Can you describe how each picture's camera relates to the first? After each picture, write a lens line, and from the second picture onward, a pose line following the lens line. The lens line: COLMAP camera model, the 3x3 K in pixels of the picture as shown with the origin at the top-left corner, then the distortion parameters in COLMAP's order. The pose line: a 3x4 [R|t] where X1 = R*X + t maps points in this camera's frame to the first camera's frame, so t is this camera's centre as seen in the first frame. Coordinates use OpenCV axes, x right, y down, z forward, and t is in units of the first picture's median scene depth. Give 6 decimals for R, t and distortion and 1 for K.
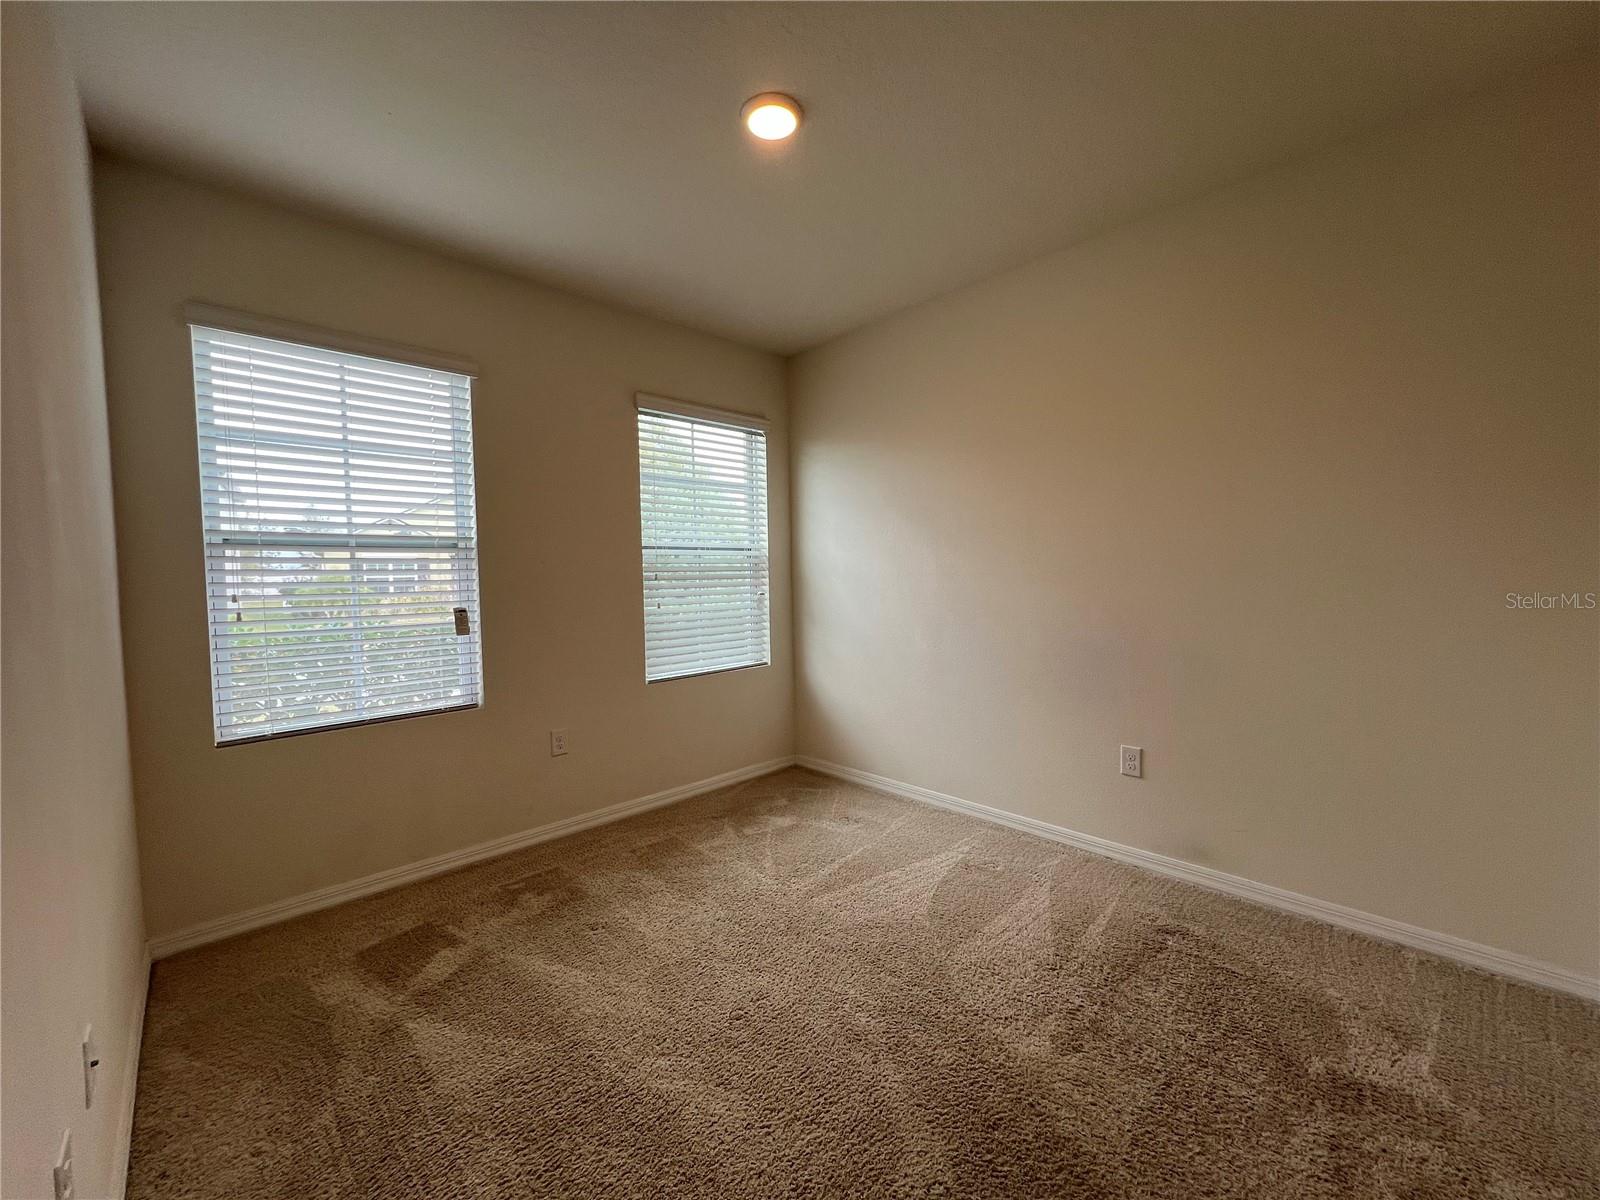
lens RADIAL K [[640.7, 0, 796.6], [0, 640.7, 601.2], [0, 0, 1]] dist [-0.003186, 0.000397]
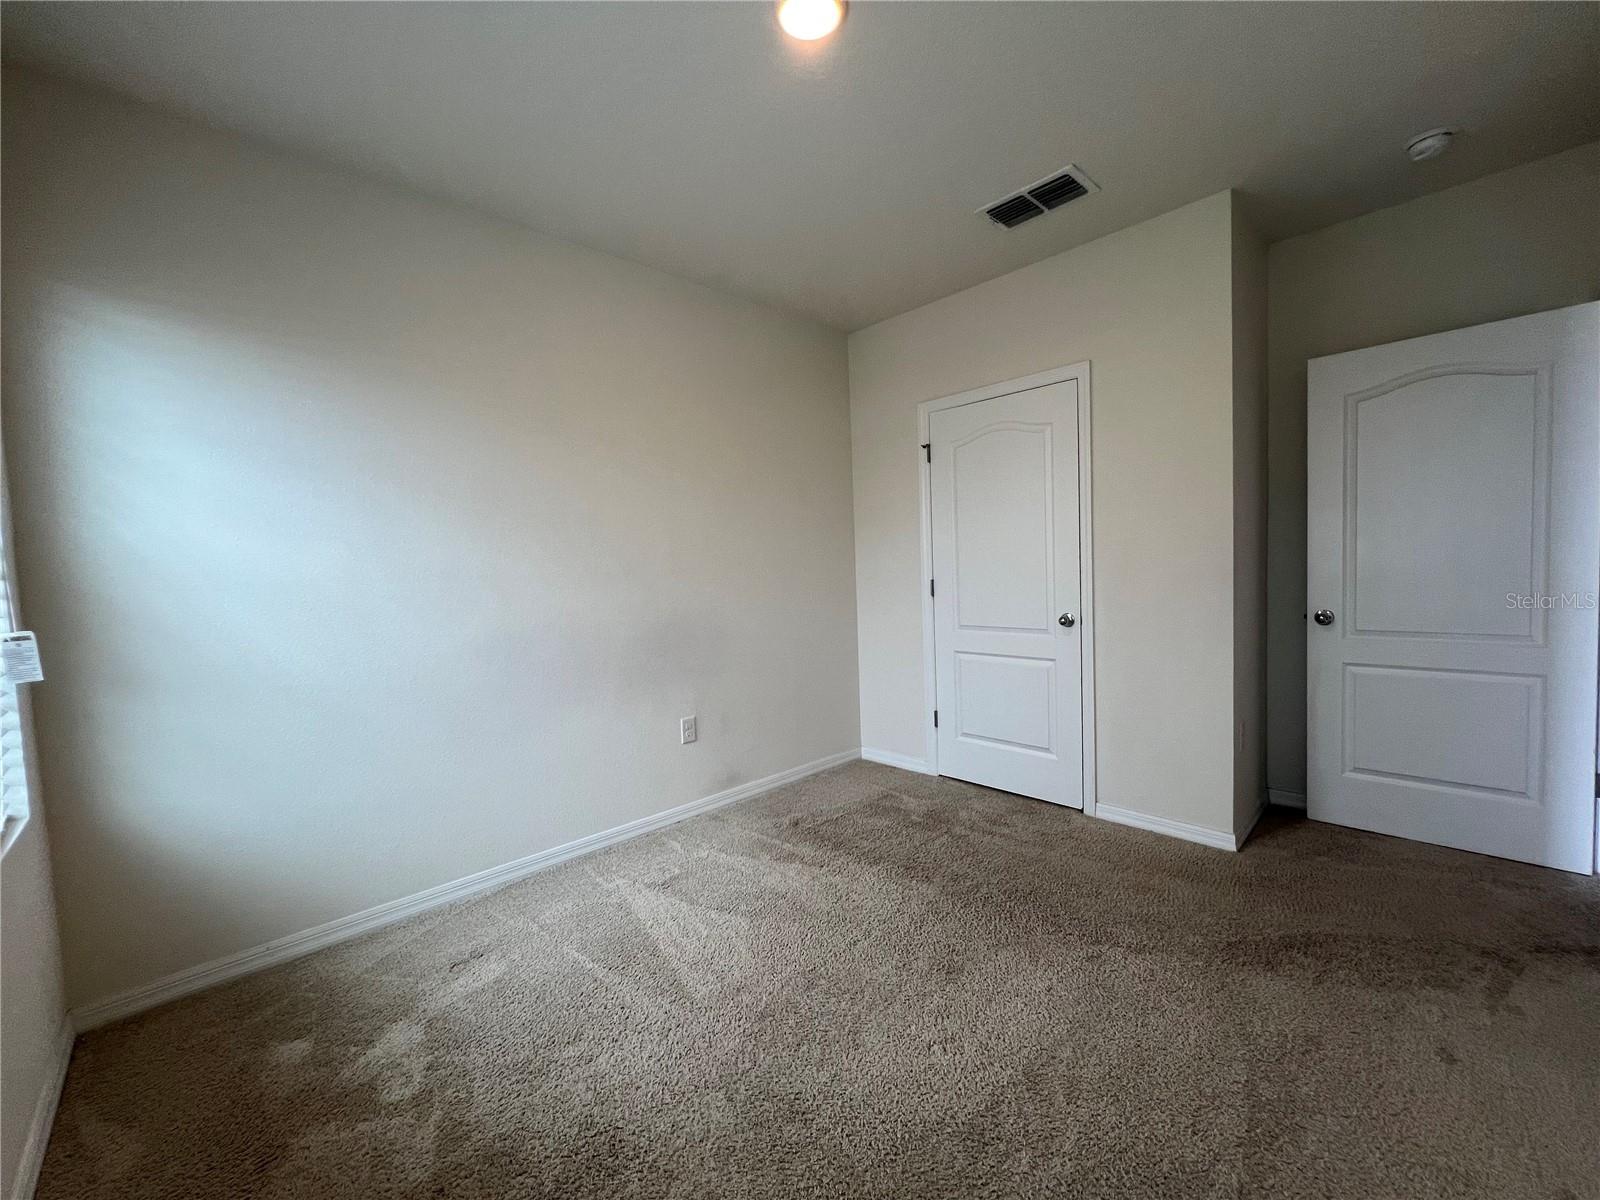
lens RADIAL K [[640.7, 0, 797.4], [0, 640.7, 601.4], [0, 0, 1]] dist [-0.003186, 0.000397]
pose [[0.004917, -0.036193, 0.999333, -0.635985], [0.082234, 0.995975, 0.035666, -0.010632], [-0.996601, 0.082004, 0.007874, 0.761832]]
